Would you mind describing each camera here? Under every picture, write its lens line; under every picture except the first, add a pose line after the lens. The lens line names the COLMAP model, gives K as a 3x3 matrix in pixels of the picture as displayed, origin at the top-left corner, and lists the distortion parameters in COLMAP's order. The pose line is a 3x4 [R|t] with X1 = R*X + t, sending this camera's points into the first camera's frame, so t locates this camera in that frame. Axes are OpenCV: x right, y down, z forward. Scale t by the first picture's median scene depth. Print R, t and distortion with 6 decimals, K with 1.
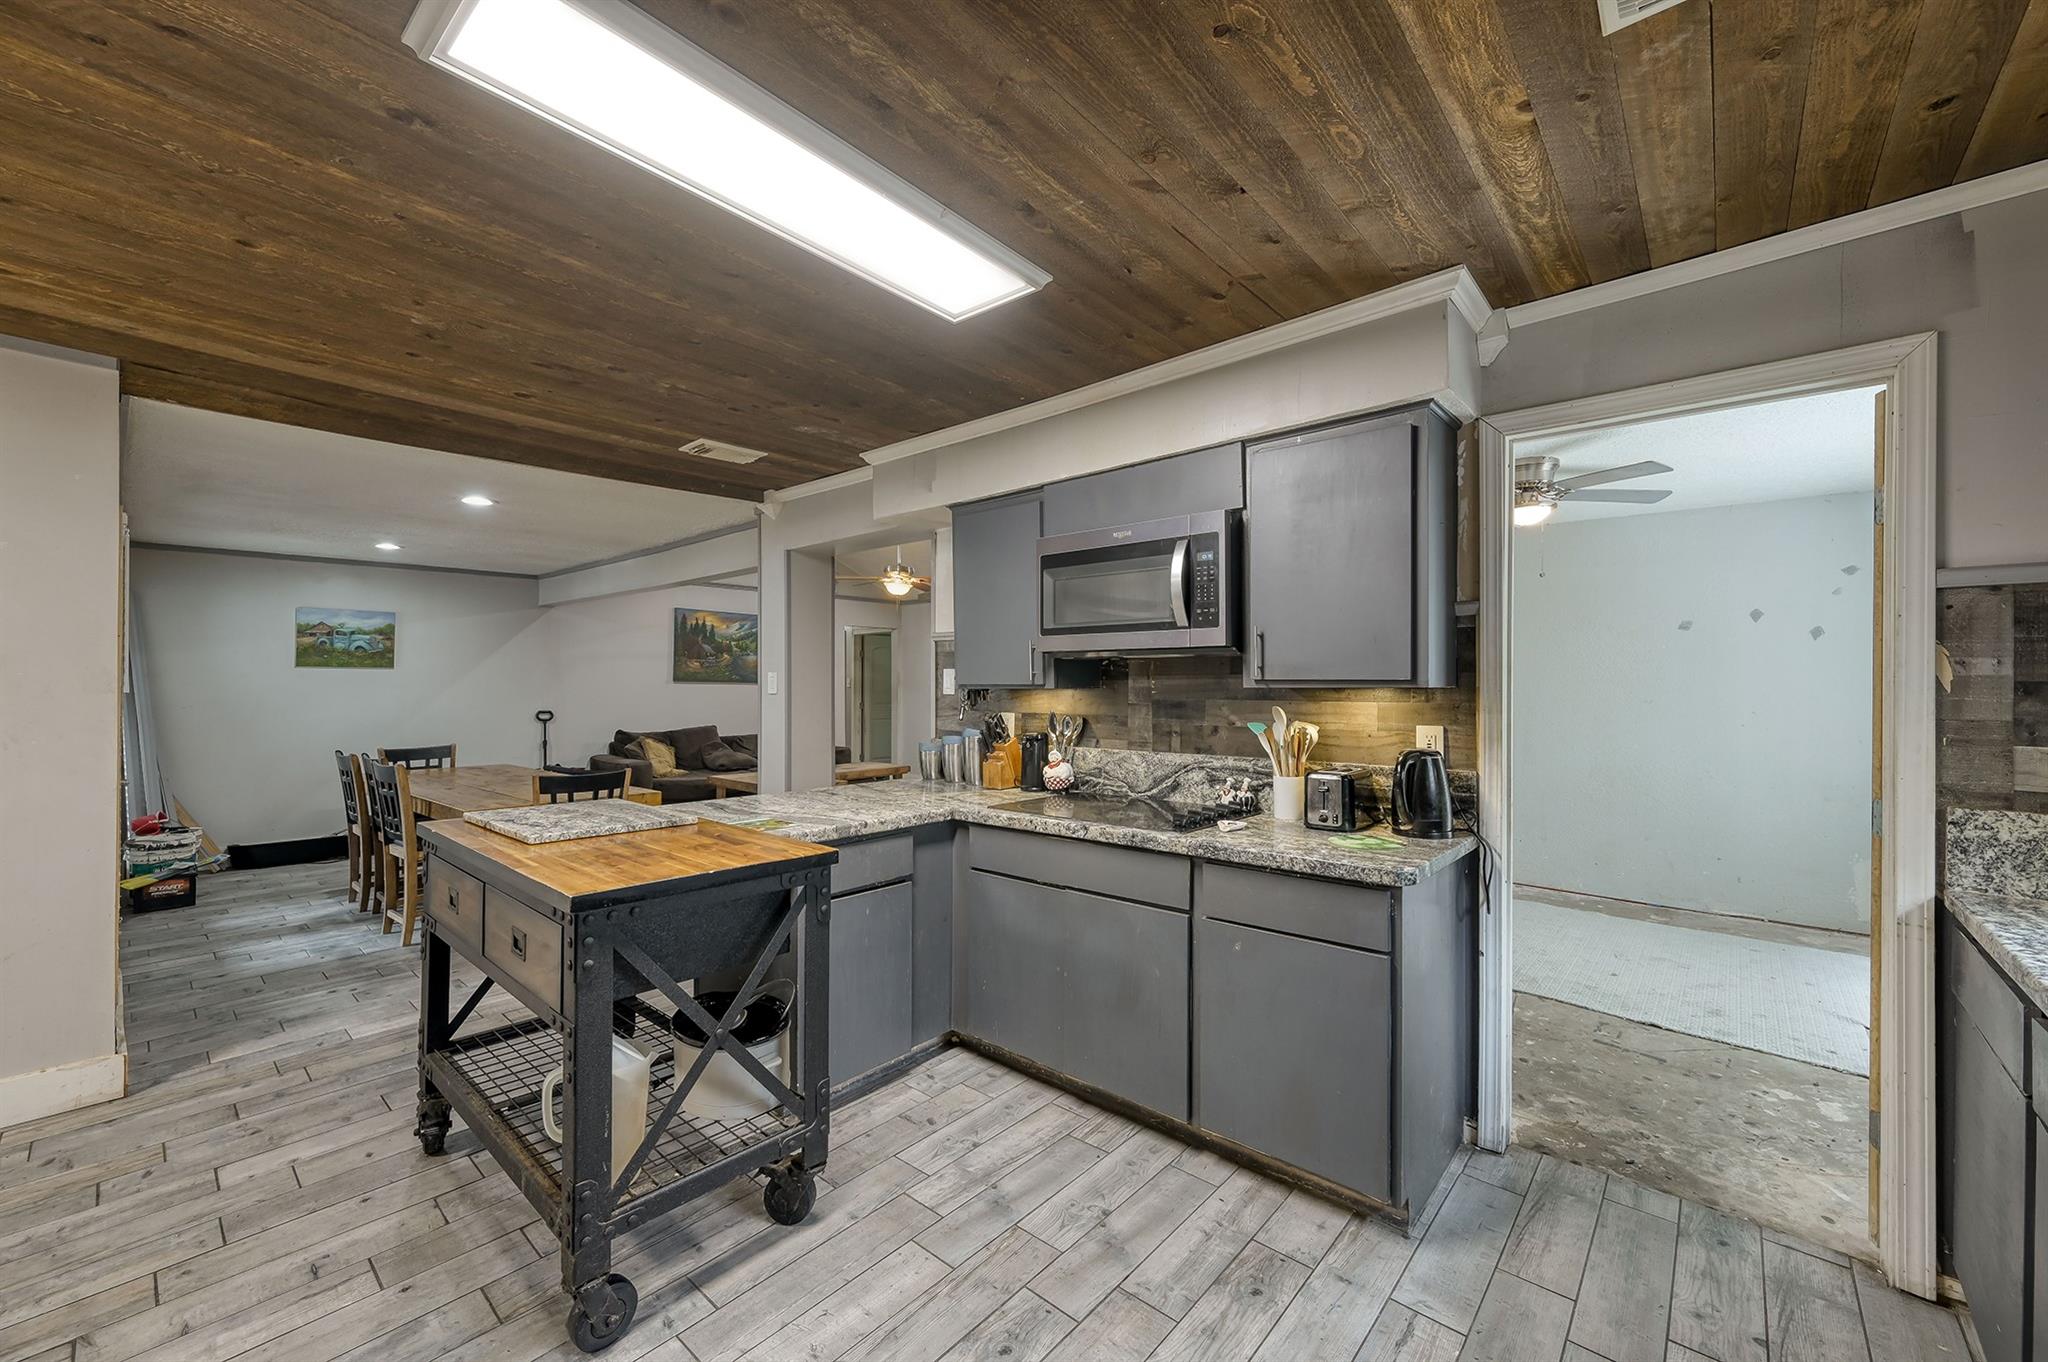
lens RADIAL K [[801.2, 0, 1018.1], [0, 801.2, 680.9], [0, 0, 1]] dist [-0.002600, 0.000189]
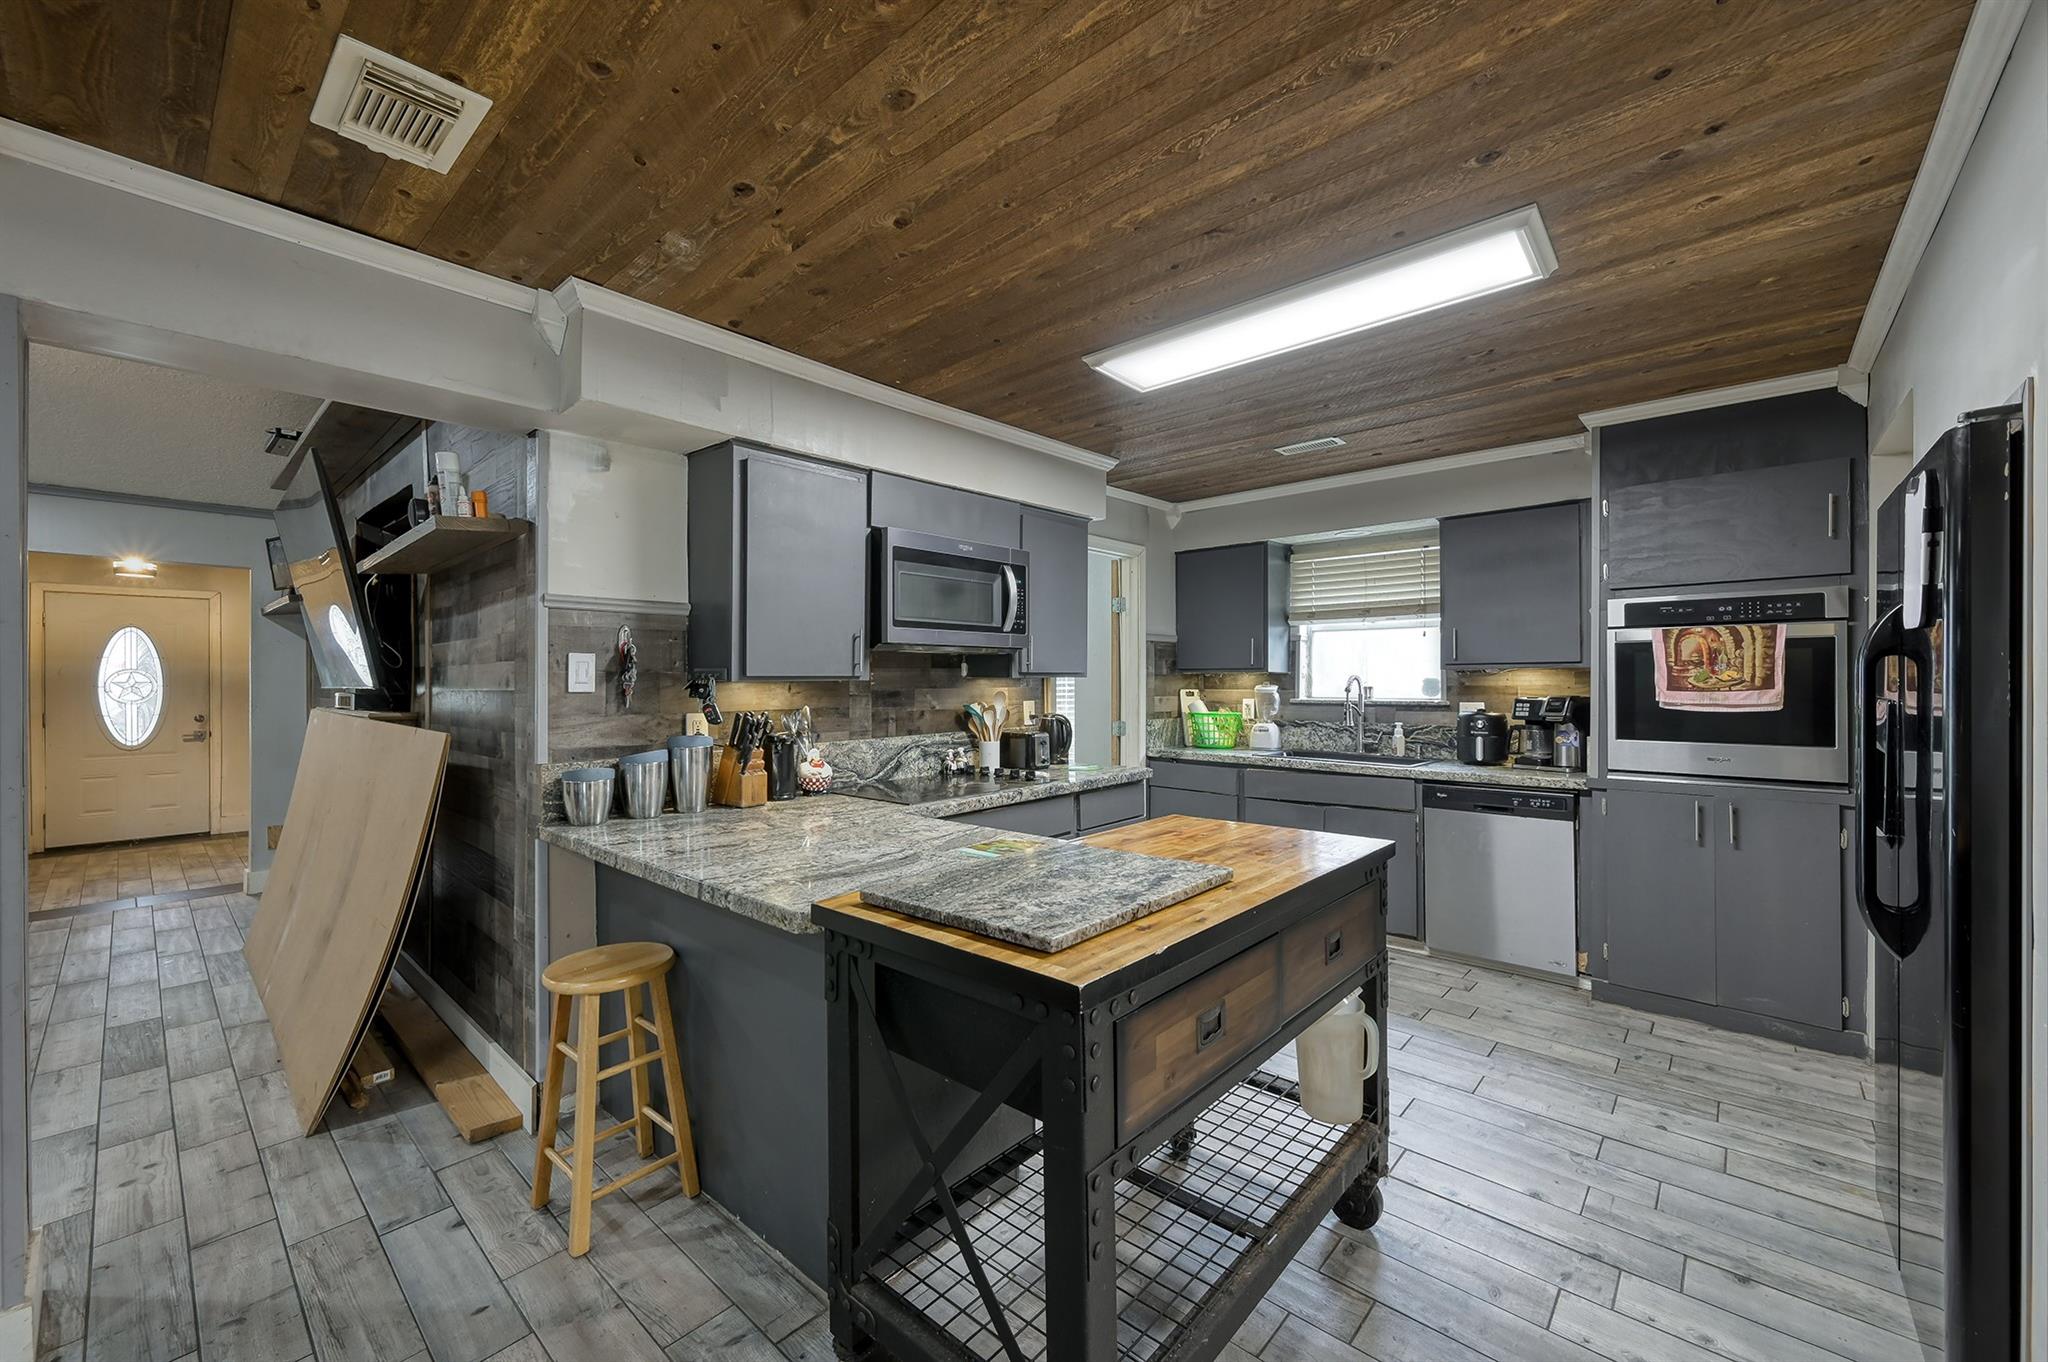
lens RADIAL K [[801.2, 0, 1018.1], [0, 801.2, 680.9], [0, 0, 1]] dist [-0.002600, 0.000189]
pose [[0.006087, -0.002353, 0.999979, -0.418763], [-0.001576, 0.999996, 0.002362, 0.003508], [-0.999980, -0.001590, 0.006084, 0.366240]]
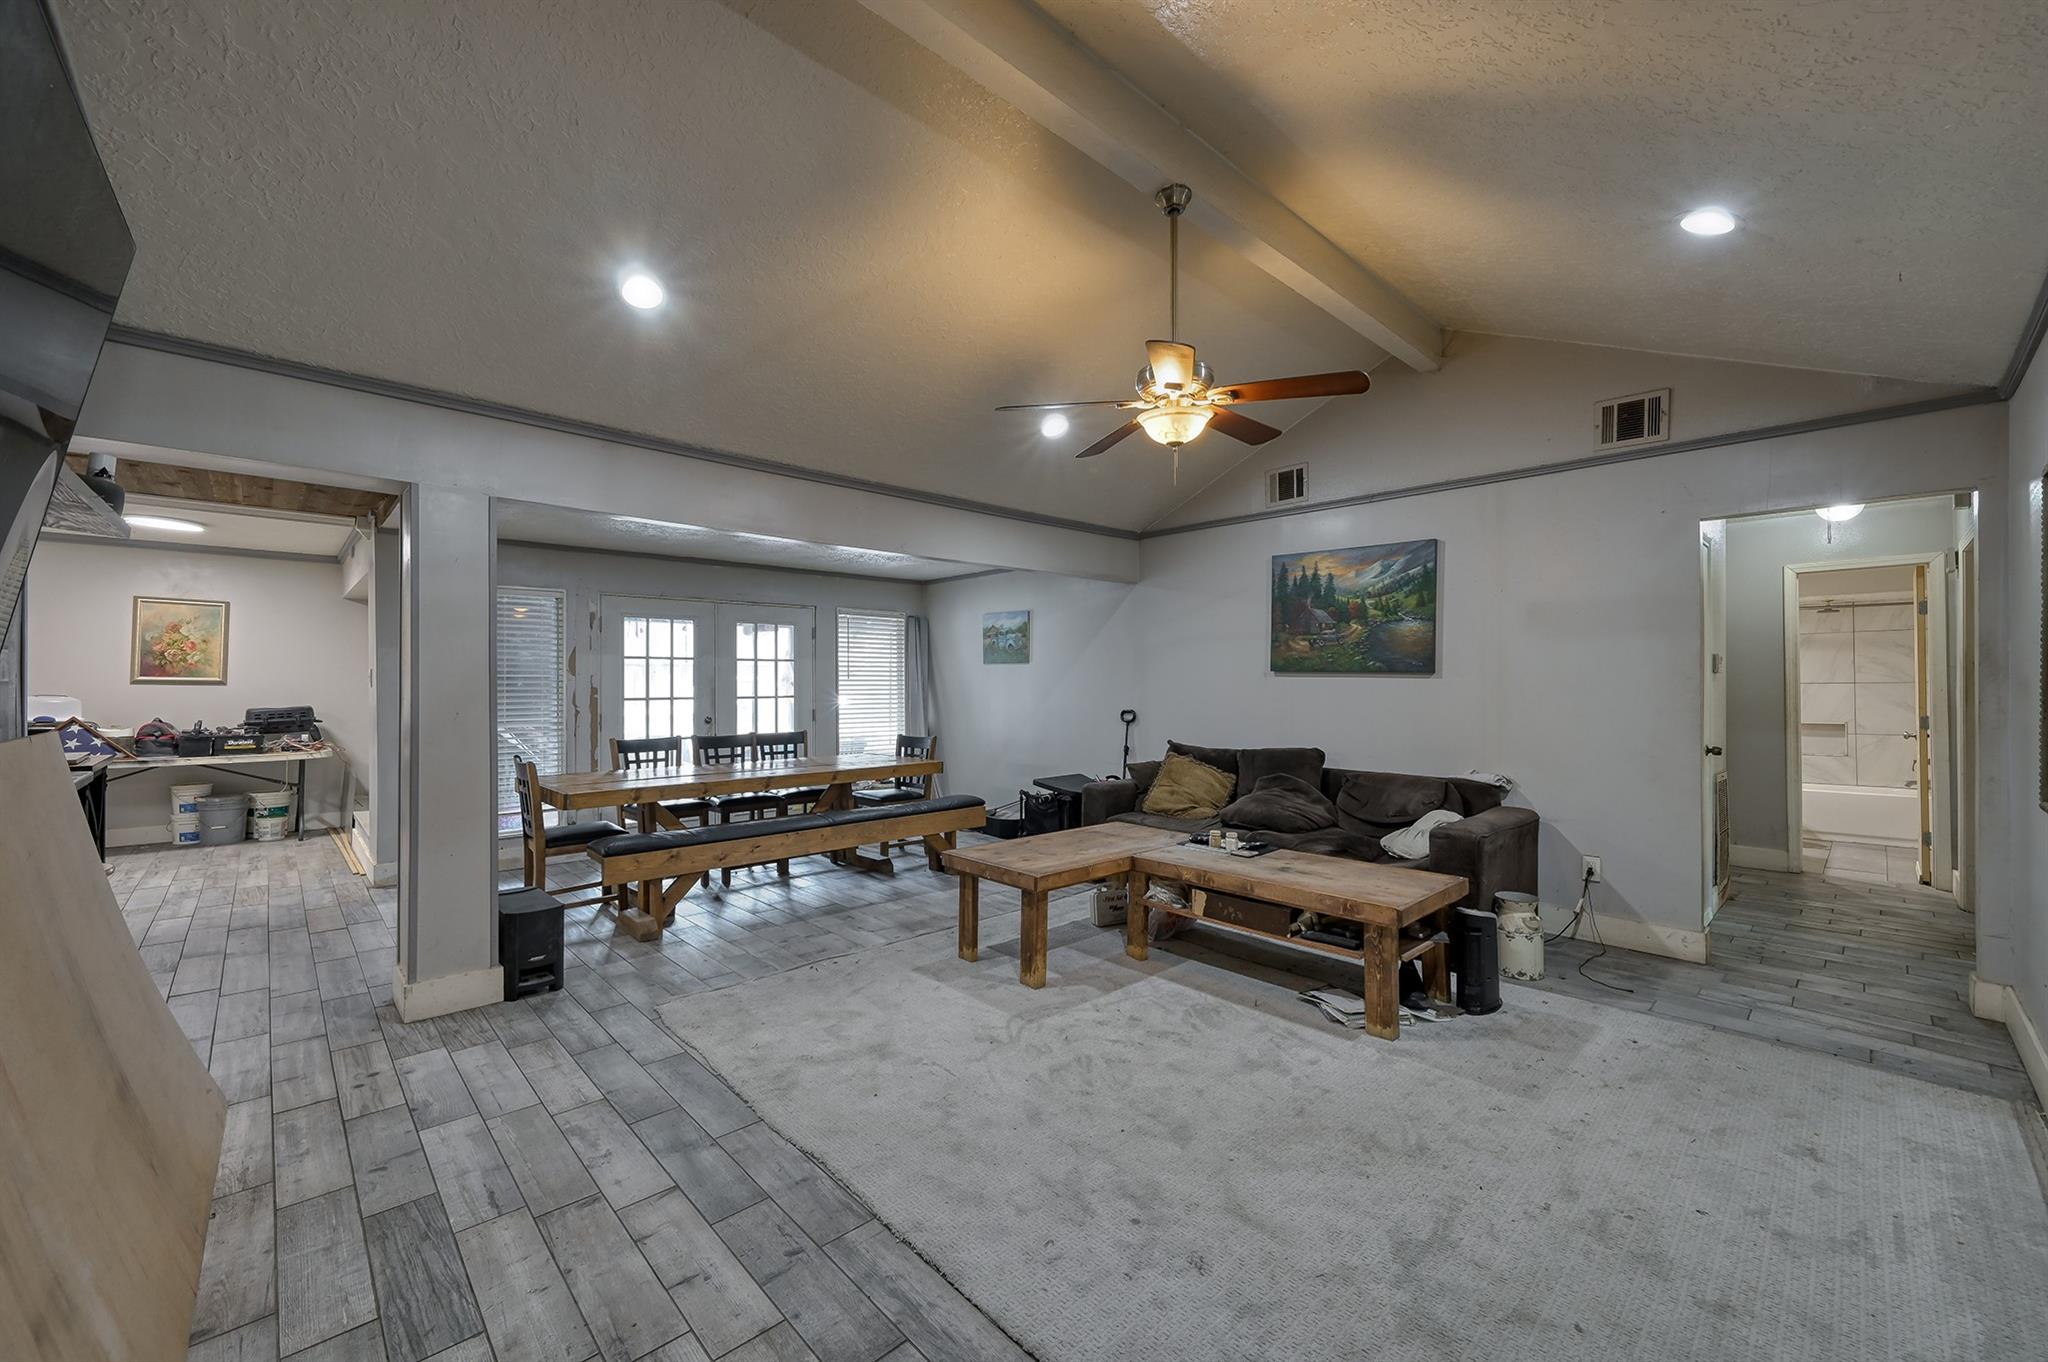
lens RADIAL K [[801.2, 0, 1018.1], [0, 801.2, 680.9], [0, 0, 1]] dist [-0.002600, 0.000189]
pose [[-0.087964, -0.004142, -0.996115, 0.280287], [0.000820, 0.999991, -0.004231, 0.012214], [0.996123, -0.001189, -0.087959, 1.093262]]
